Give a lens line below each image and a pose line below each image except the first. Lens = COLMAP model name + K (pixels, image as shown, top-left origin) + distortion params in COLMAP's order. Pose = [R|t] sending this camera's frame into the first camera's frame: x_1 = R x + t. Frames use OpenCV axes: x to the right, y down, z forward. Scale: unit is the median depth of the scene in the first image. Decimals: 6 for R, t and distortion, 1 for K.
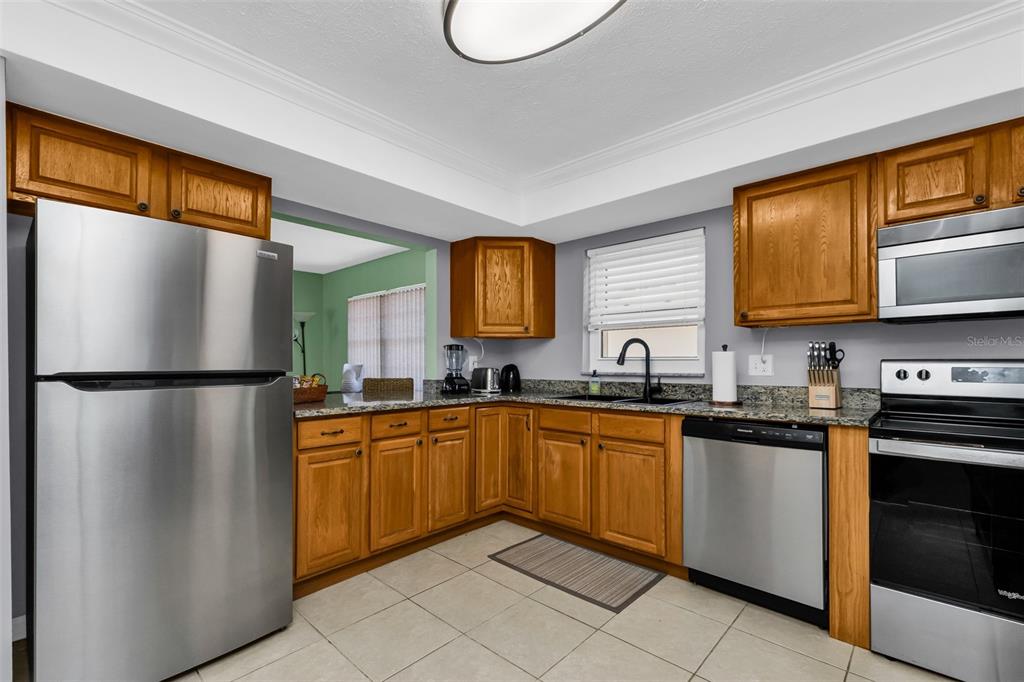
lens RADIAL K [[443.9, 0, 517.1], [0, 443.9, 360.5], [0, 0, 1]] dist [0.006444, -0.001586]
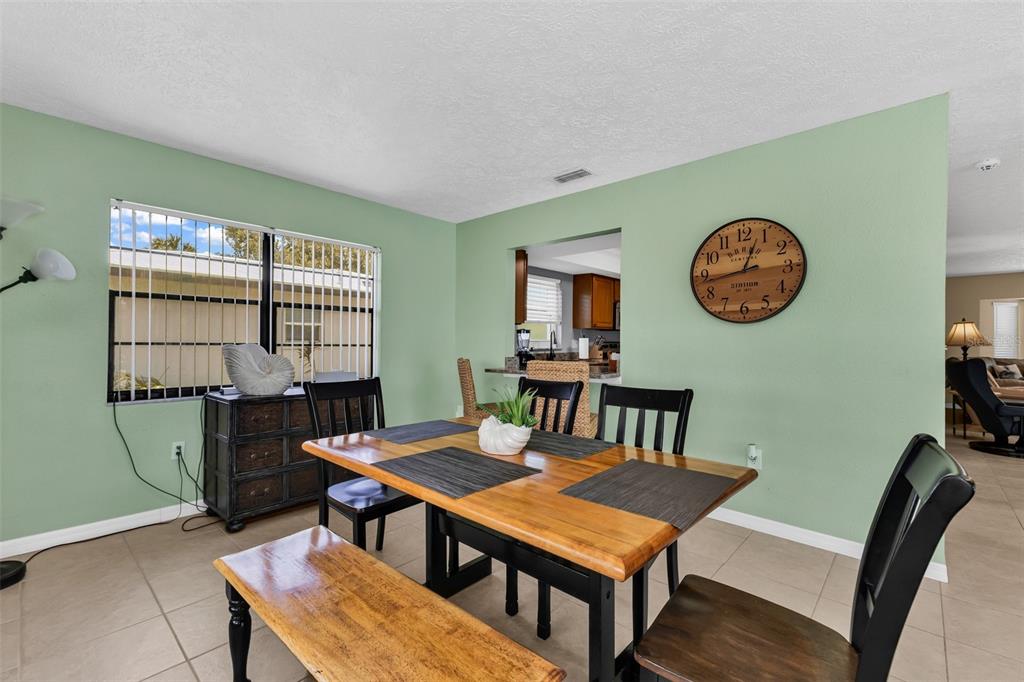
lens RADIAL K [[443.9, 0, 508.0], [0, 443.9, 341.8], [0, 0, 1]] dist [0.006444, -0.001586]
pose [[0.020402, 0.001056, 0.999791, -1.900693], [-0.008251, 0.999966, -0.000888, 0.004634], [-0.999758, -0.008231, 0.020410, 1.328377]]
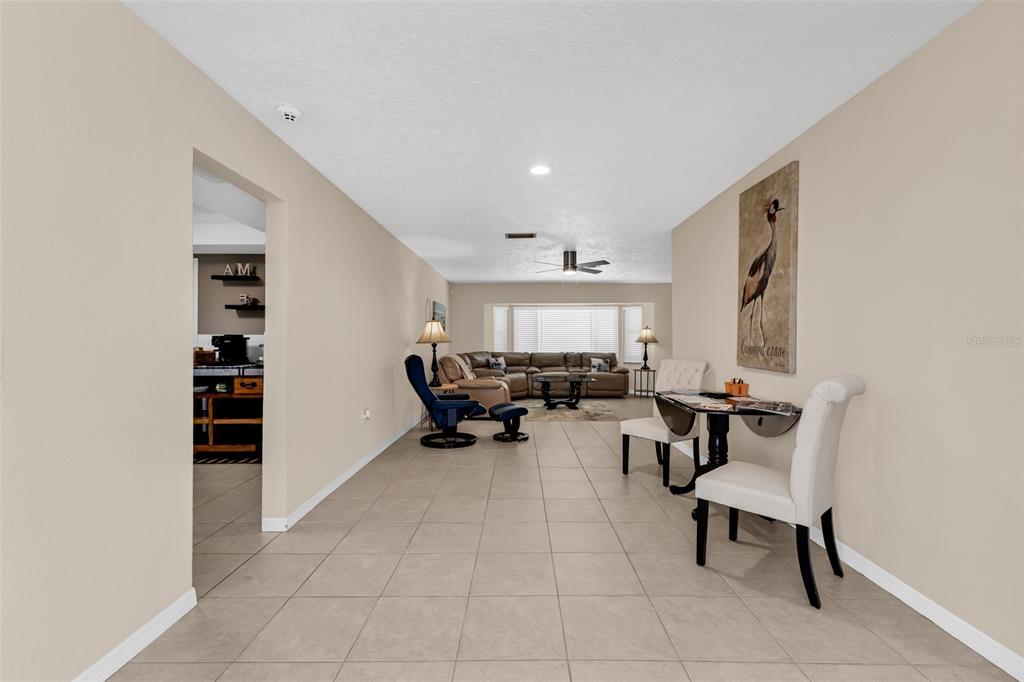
lens RADIAL K [[445.2, 0, 517.2], [0, 445.2, 339.0], [0, 0, 1]] dist [-0.001015, 0.000080]
pose [[-0.669713, 0.003912, 0.742610, -1.691794], [0.000226, 0.999987, -0.005064, -0.004251], [-0.742620, -0.003224, -0.669705, 0.380950]]
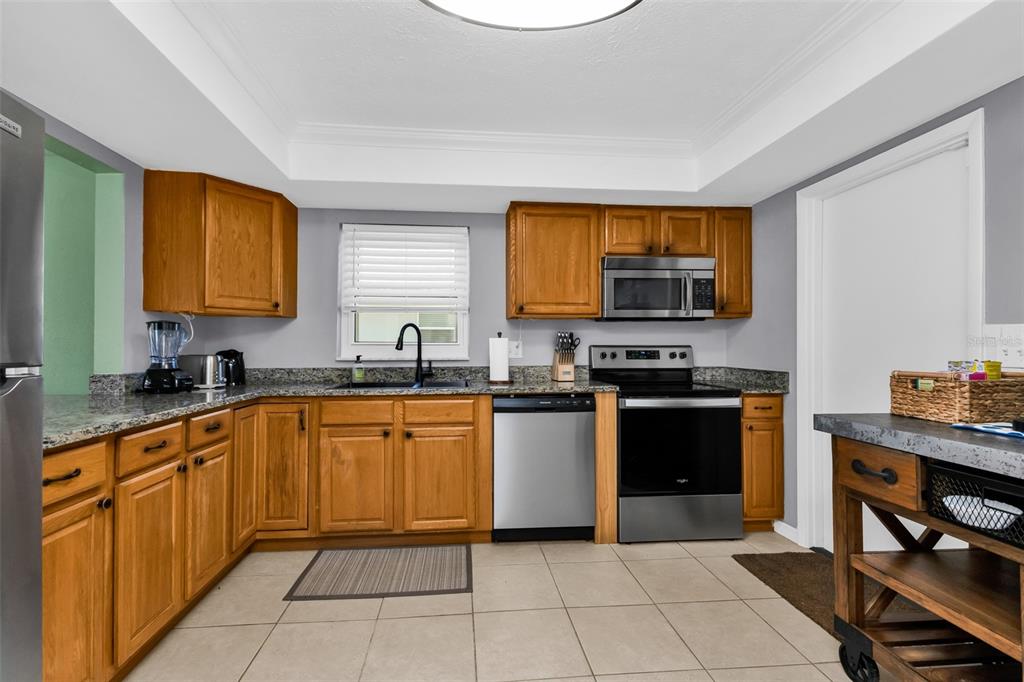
lens RADIAL K [[443.9, 0, 493.3], [0, 443.9, 341.7], [0, 0, 1]] dist [0.006444, -0.001586]
pose [[0.681184, 0.008178, 0.732067, -0.391709], [-0.002851, 0.999960, -0.008517, -0.000259], [-0.732107, 0.003714, 0.681180, 0.208406]]
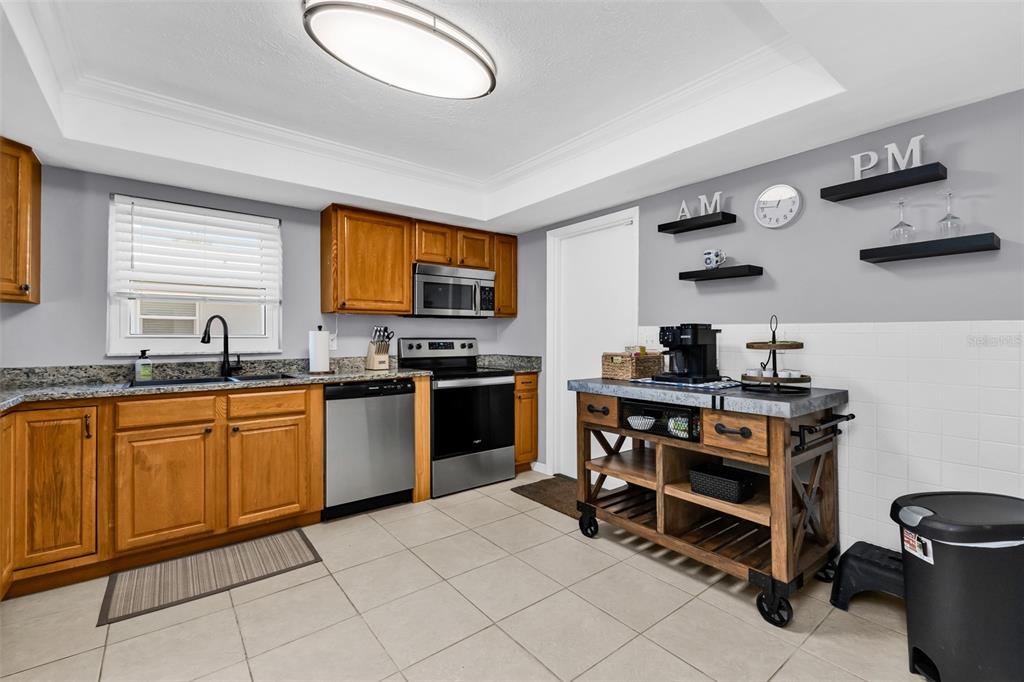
lens RADIAL K [[443.9, 0, 510.0], [0, 443.9, 338.6], [0, 0, 1]] dist [0.006444, -0.001586]
pose [[0.168843, 0.000958, 0.985643, -0.641663], [-0.000659, 0.999999, -0.000859, 0.001262], [-0.985643, -0.000505, 0.168843, 0.264896]]
